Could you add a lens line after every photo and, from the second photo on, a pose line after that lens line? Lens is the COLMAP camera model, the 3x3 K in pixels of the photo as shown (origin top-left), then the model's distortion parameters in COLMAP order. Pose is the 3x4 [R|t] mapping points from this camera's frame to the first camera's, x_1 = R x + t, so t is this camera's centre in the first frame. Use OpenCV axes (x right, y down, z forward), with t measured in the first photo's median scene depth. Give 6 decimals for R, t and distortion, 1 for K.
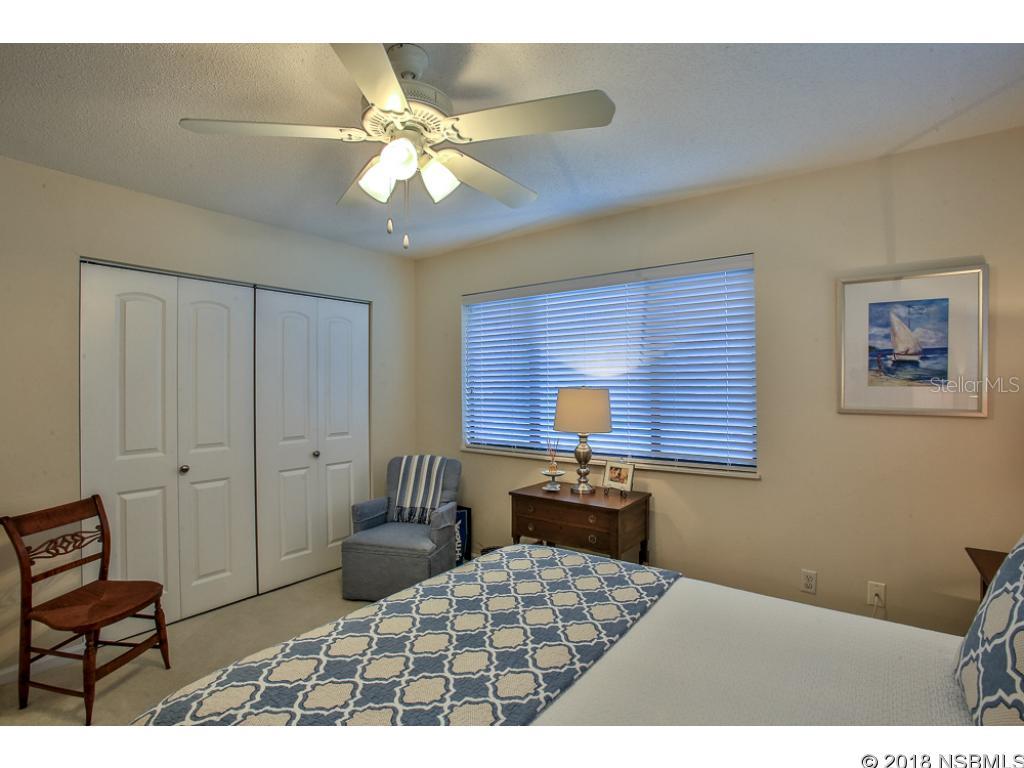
lens RADIAL K [[498.3, 0, 509.8], [0, 498.3, 380.2], [0, 0, 1]] dist [-0.032724, 0.000486]
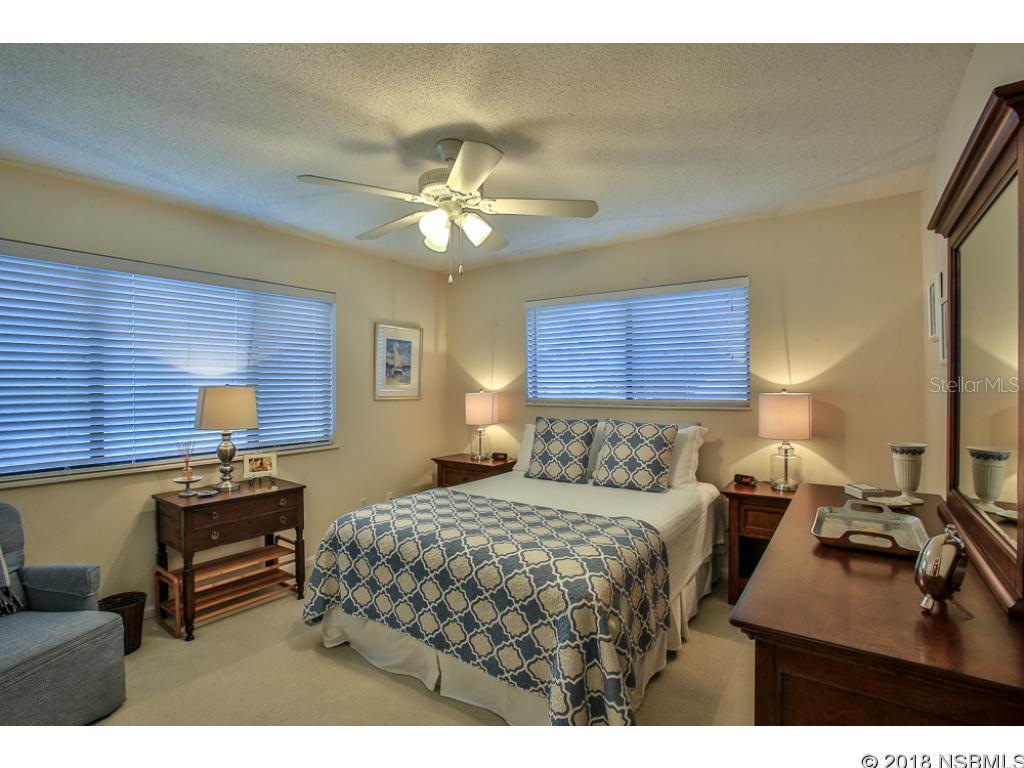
lens RADIAL K [[498.3, 0, 508.9], [0, 498.3, 386.0], [0, 0, 1]] dist [-0.032724, 0.000486]
pose [[-0.016895, -0.000914, 0.999857, -0.877503], [-0.006849, 0.999976, 0.000799, 0.010117], [-0.999834, -0.006834, -0.016901, 0.454765]]
